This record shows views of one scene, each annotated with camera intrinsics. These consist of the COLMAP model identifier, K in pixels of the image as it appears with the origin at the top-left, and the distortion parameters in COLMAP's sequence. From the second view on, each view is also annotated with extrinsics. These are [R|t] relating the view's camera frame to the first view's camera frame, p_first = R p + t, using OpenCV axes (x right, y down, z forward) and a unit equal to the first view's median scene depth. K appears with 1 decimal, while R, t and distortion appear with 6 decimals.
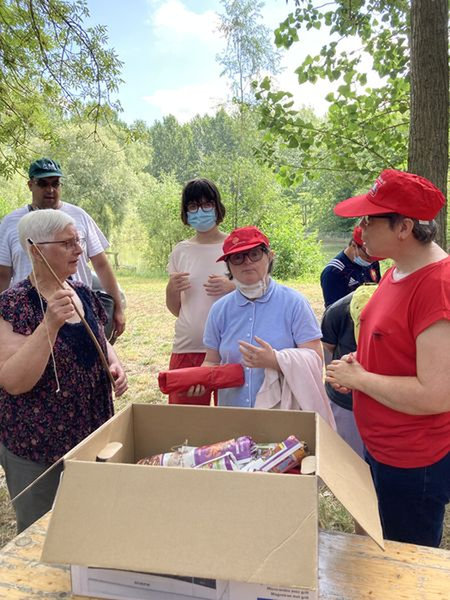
lens RADIAL K [[494.1, 0, 221.6], [0, 494.1, 297.7], [0, 0, 1]] dist [0.010241, 0.009070]
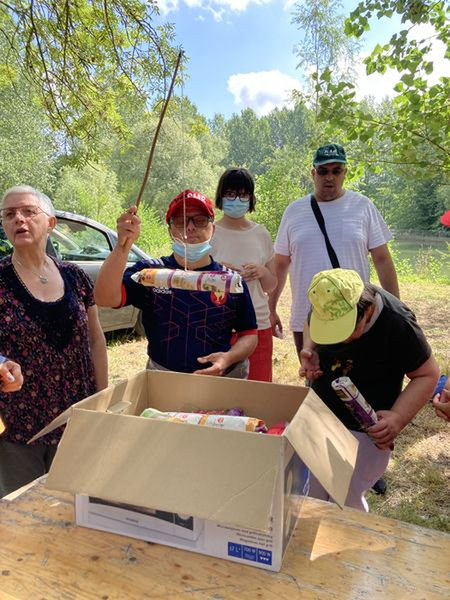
lens RADIAL K [[491.6, 0, 215.0], [0, 491.6, 301.8], [0, 0, 1]] dist [0.004550, -0.004607]
pose [[0.986858, 0.048035, -0.154284, 0.035536], [-0.044744, 0.998692, 0.024733, 0.006756], [0.155270, -0.017504, 0.987717, -0.015912]]
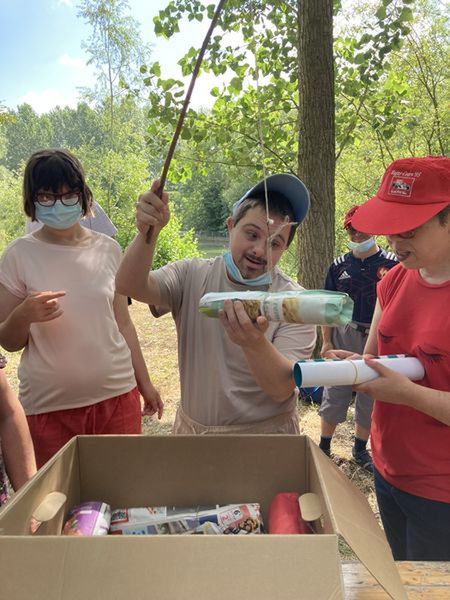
lens RADIAL K [[494.2, 0, 230.2], [0, 494.2, 300.1], [0, 0, 1]] dist [-0.005161, 0.007949]
pose [[0.961011, -0.035159, 0.274267, -0.038798], [0.033000, 0.999377, 0.012483, -0.002197], [-0.274535, -0.002945, 0.961572, 0.049881]]
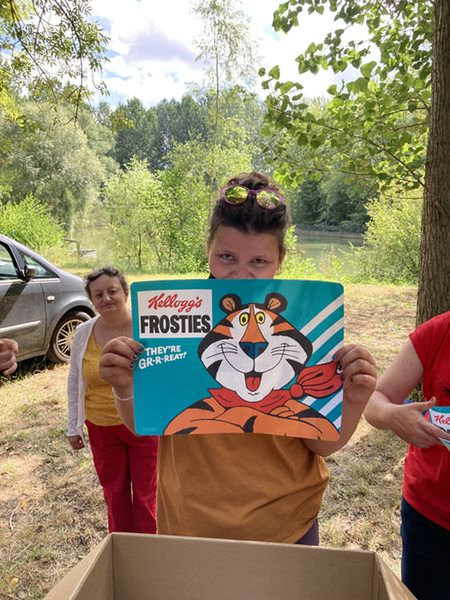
lens RADIAL K [[493.5, 0, 228.1], [0, 493.5, 308.8], [0, 0, 1]] dist [0.001245, -0.004535]
pose [[0.995958, 0.011376, 0.089101, -0.056626], [-0.015364, 0.998905, 0.044200, -0.036119], [-0.088501, -0.045391, 0.995041, 0.086034]]
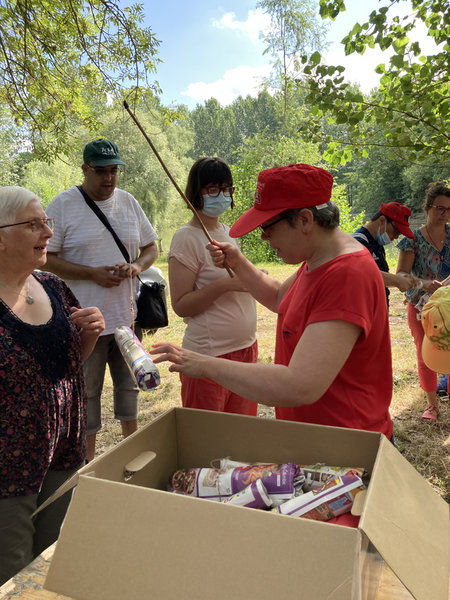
lens RADIAL K [[494.0, 0, 222.7], [0, 494.0, 301.0], [0, 0, 1]] dist [0.000542, -0.007452]
pose [[0.996253, -0.006549, -0.086236, 0.000166], [0.009870, 0.999224, 0.038134, -0.004427], [0.085919, -0.038843, 0.995545, 0.032077]]
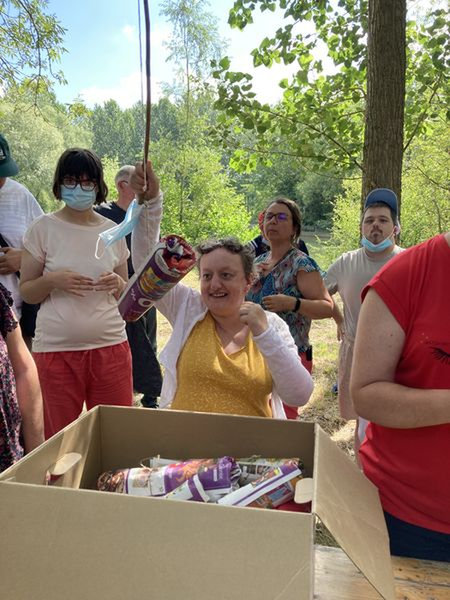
lens RADIAL K [[494.0, 0, 222.7], [0, 494.0, 301.0], [0, 0, 1]] dist [0.000542, -0.007452]
pose [[0.992788, 0.005586, 0.119754, -0.015800], [-0.008612, 0.999656, 0.024760, 0.003042], [-0.119575, -0.025613, 0.992495, 0.039703]]
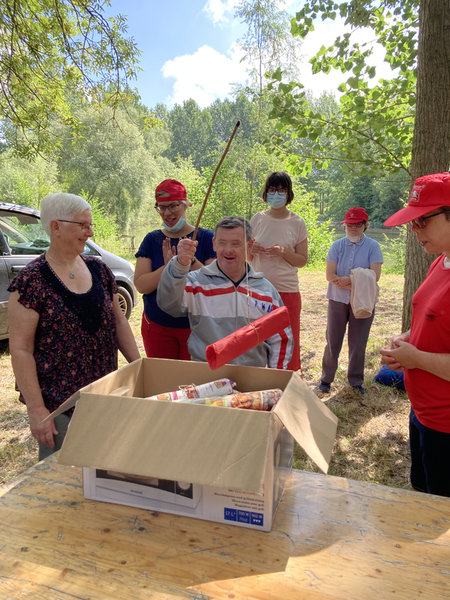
lens RADIAL K [[491.3, 0, 221.1], [0, 491.3, 299.4], [0, 0, 1]] dist [0.011145, 0.007680]
pose [[0.999056, 0.031316, -0.030106, 0.014126], [-0.030340, 0.999016, 0.032350, 0.007592], [0.031090, -0.031406, 0.999023, -0.042089]]
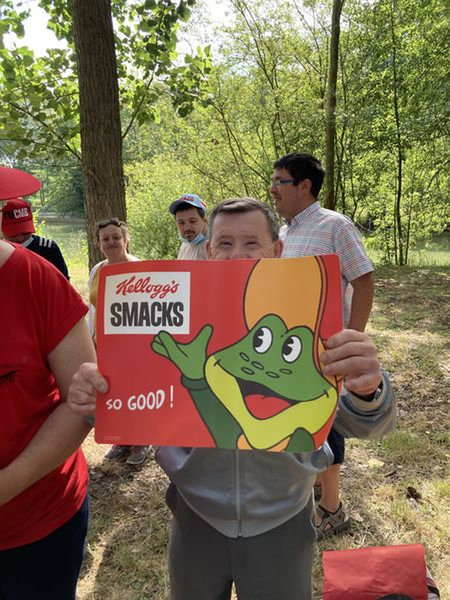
lens RADIAL K [[494.0, 0, 222.7], [0, 494.0, 301.0], [0, 0, 1]] dist [0.000542, -0.007452]
pose [[0.875867, -0.074055, 0.476836, 0.120940], [0.052449, 0.996909, 0.058486, -0.008971], [-0.479693, -0.026216, 0.877045, 0.060755]]
